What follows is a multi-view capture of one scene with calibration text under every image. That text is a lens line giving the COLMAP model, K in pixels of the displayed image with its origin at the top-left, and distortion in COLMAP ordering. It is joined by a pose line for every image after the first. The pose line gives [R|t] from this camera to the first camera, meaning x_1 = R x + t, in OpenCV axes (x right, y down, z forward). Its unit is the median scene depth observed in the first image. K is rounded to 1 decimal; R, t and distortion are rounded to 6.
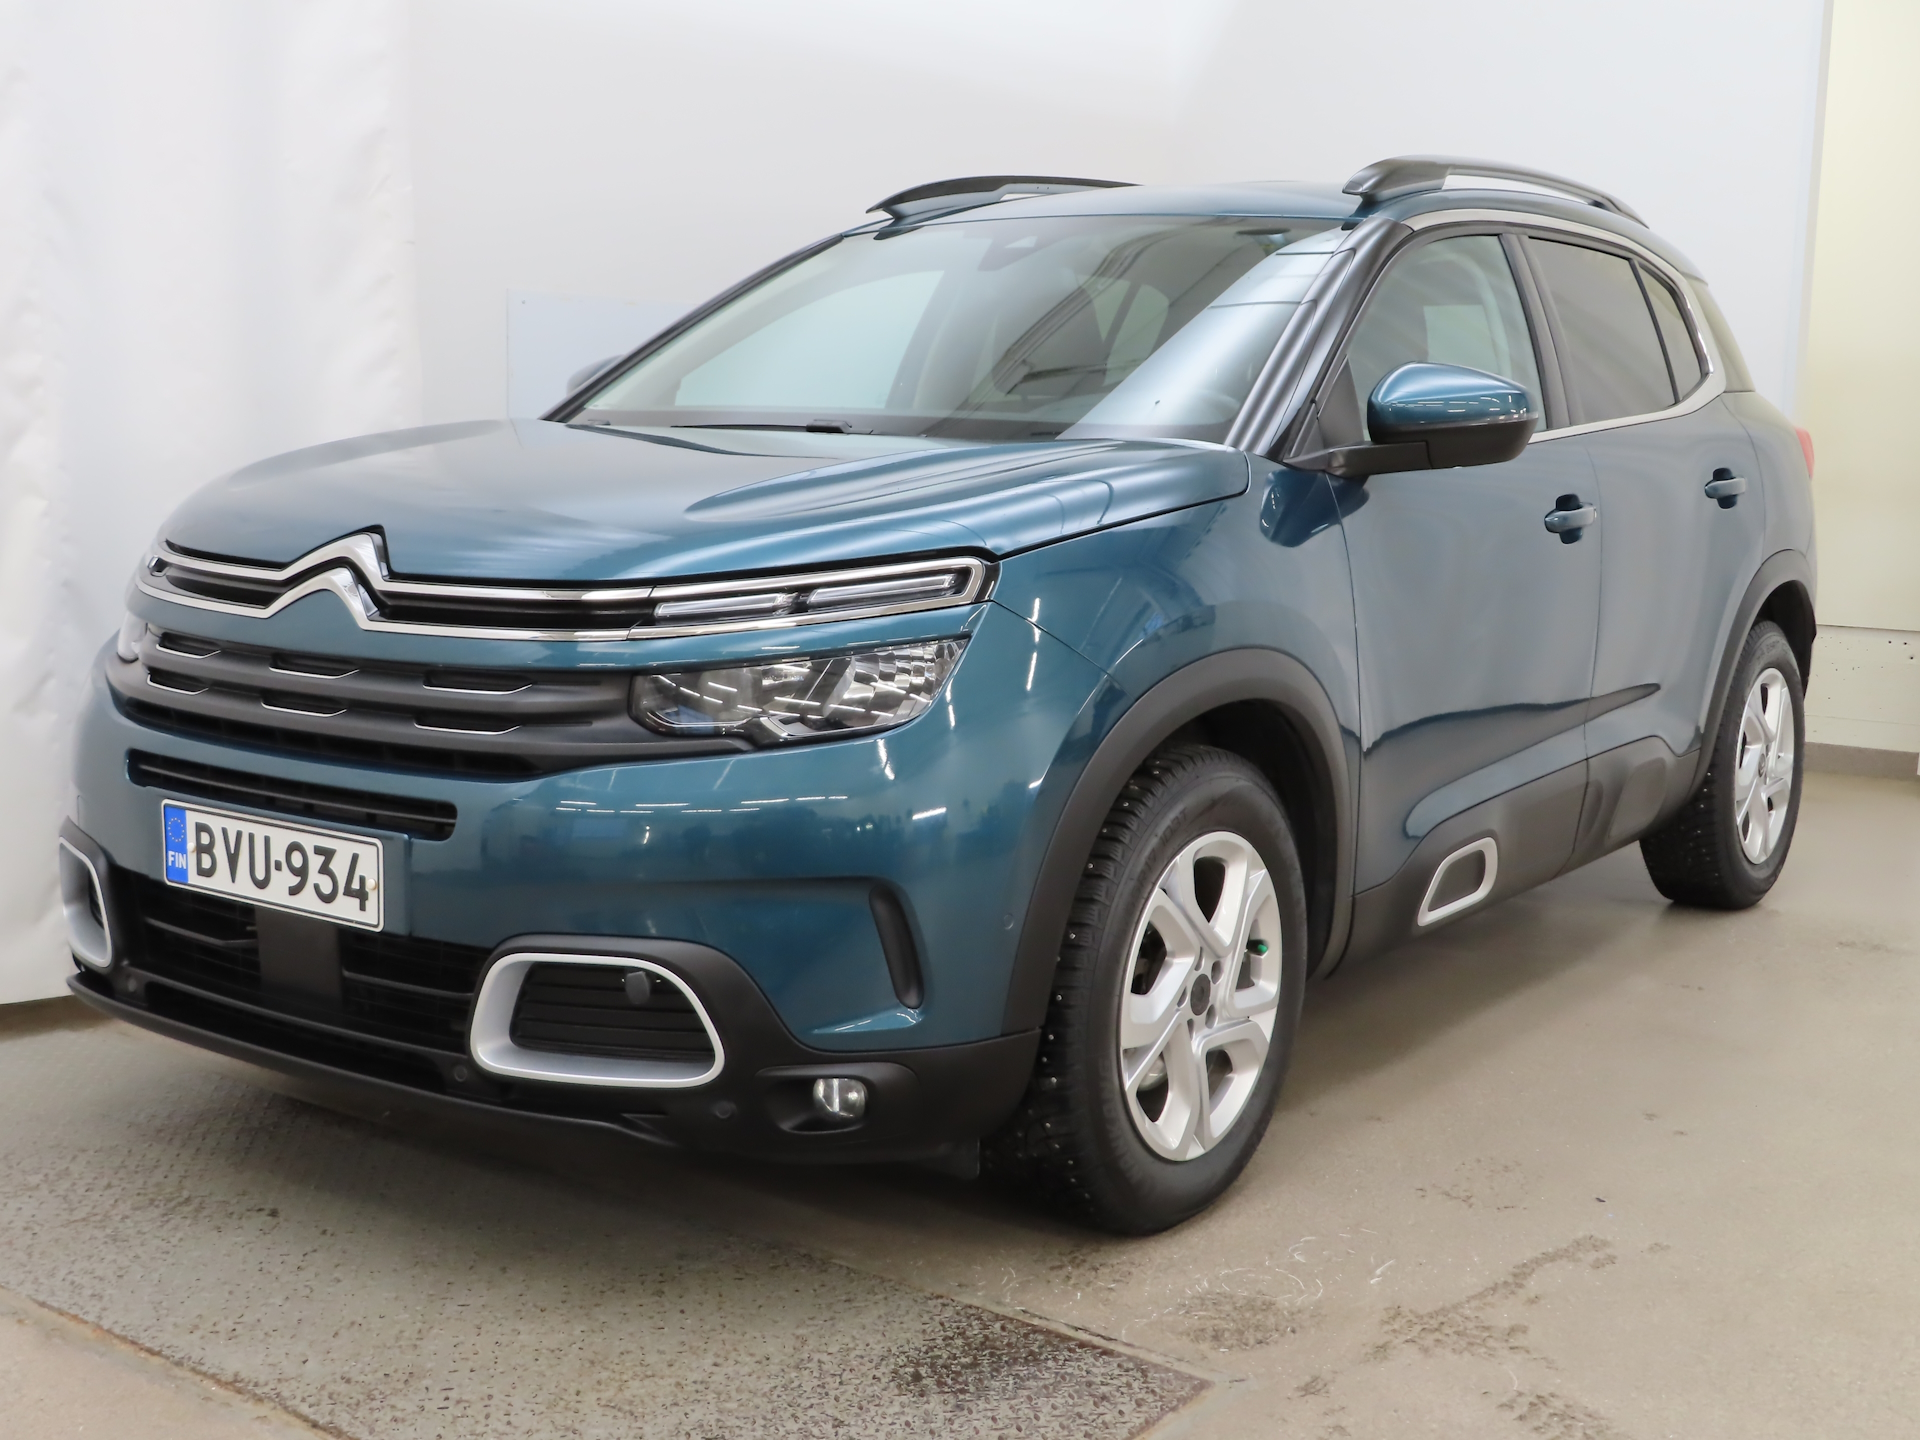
lens RADIAL K [[2256.7, 0, 960.0], [0, 2256.7, 720.0], [0, 0, 1]] dist [0.006552, 0.013140]
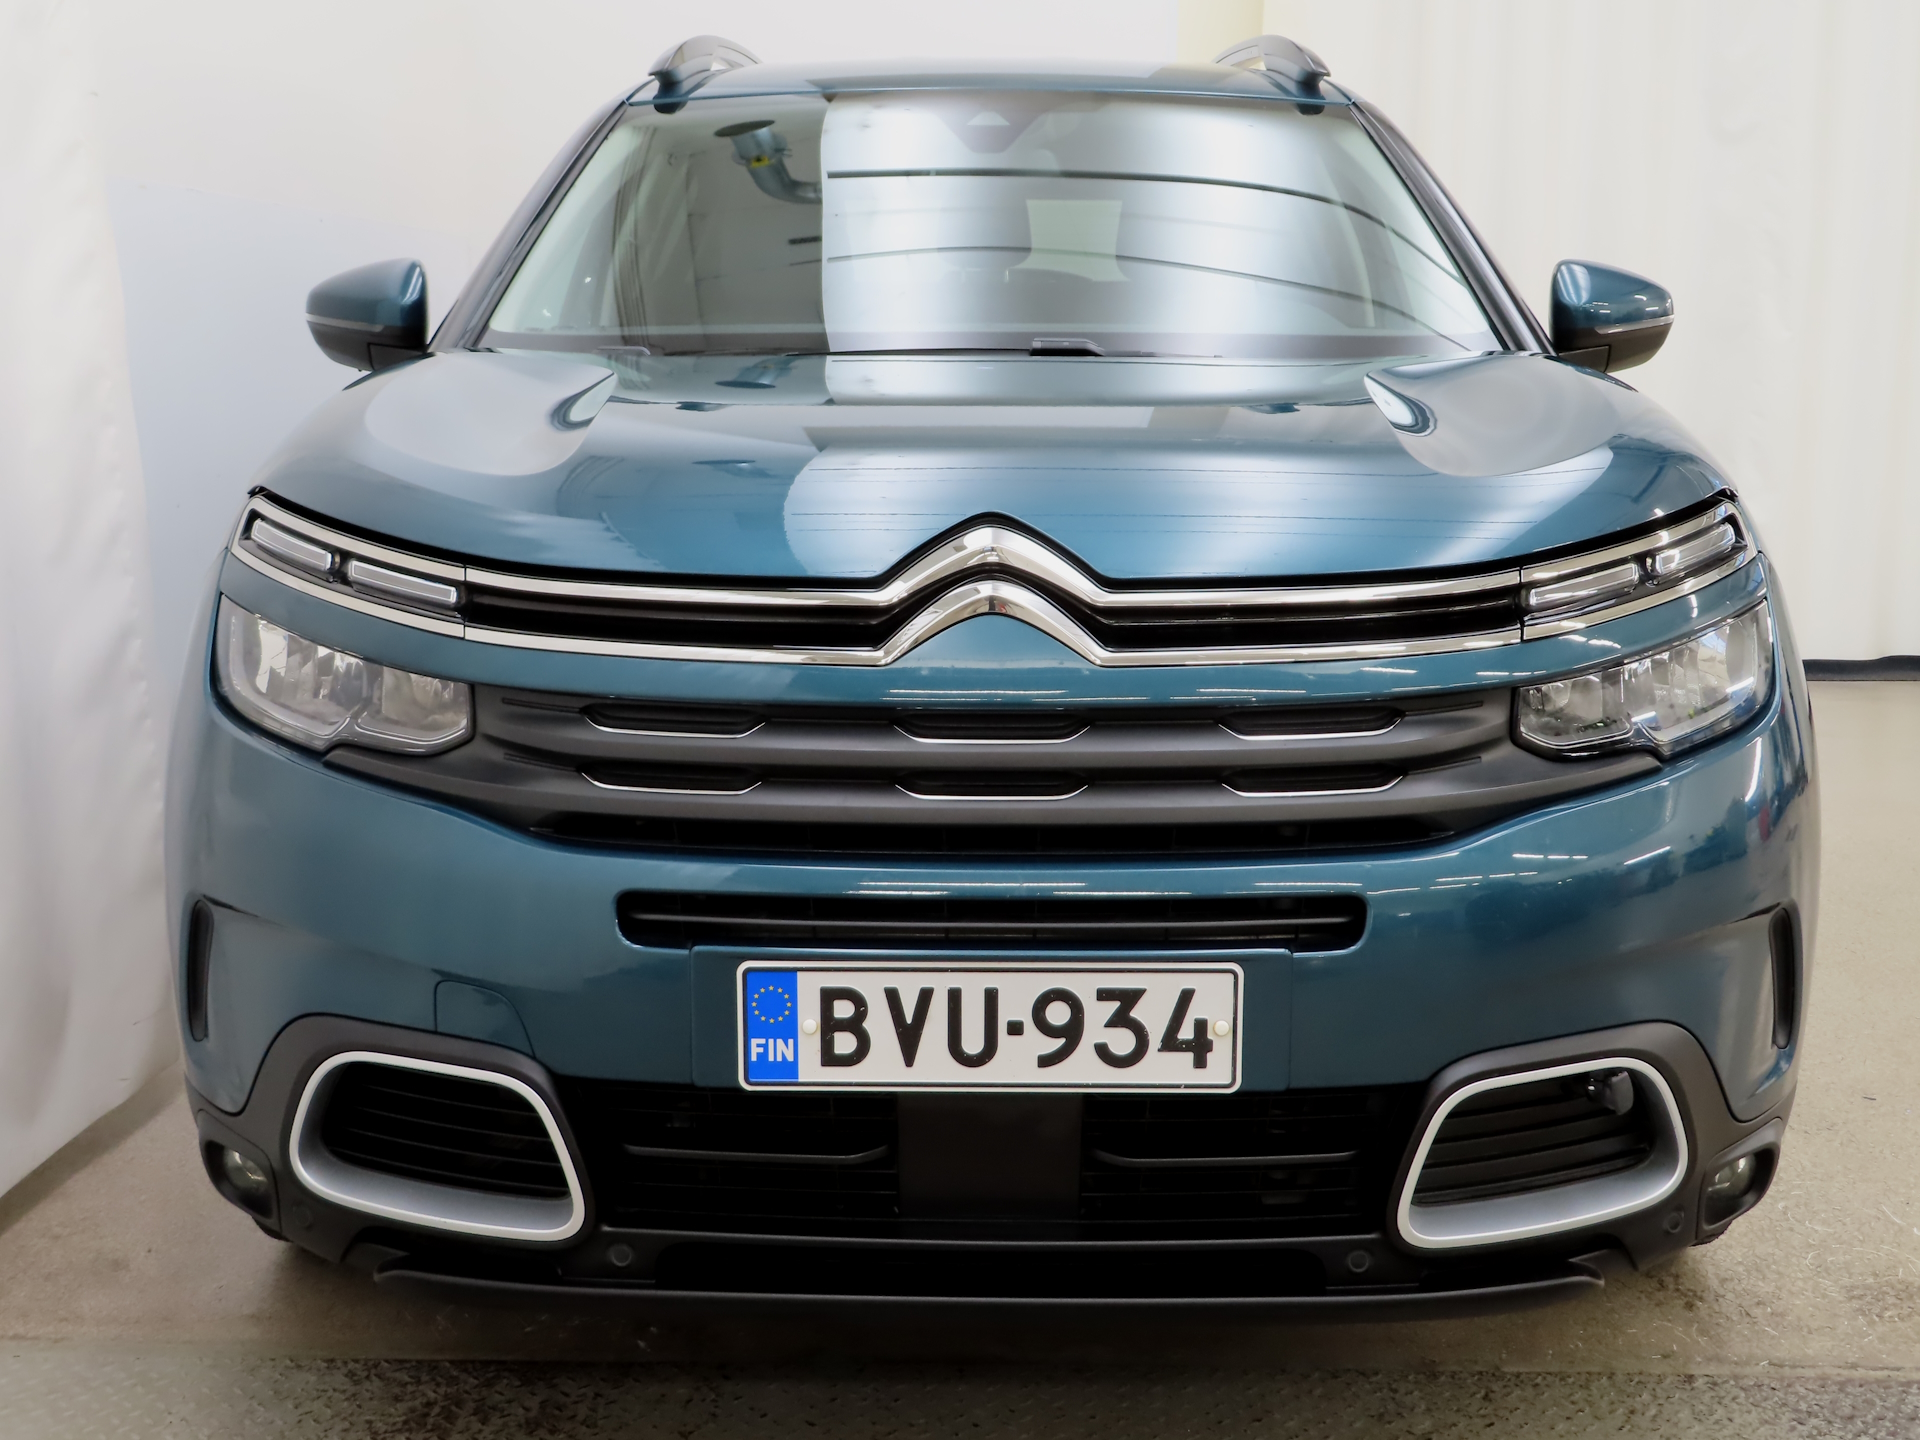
lens RADIAL K [[2256.7, 0, 960.0], [0, 2256.7, 720.0], [0, 0, 1]] dist [0.006552, 0.013140]
pose [[0.823791, -0.119675, 0.554117, -0.677215], [0.095069, 0.992785, 0.073079, -0.077287], [-0.558865, -0.007522, 0.829225, 0.452881]]
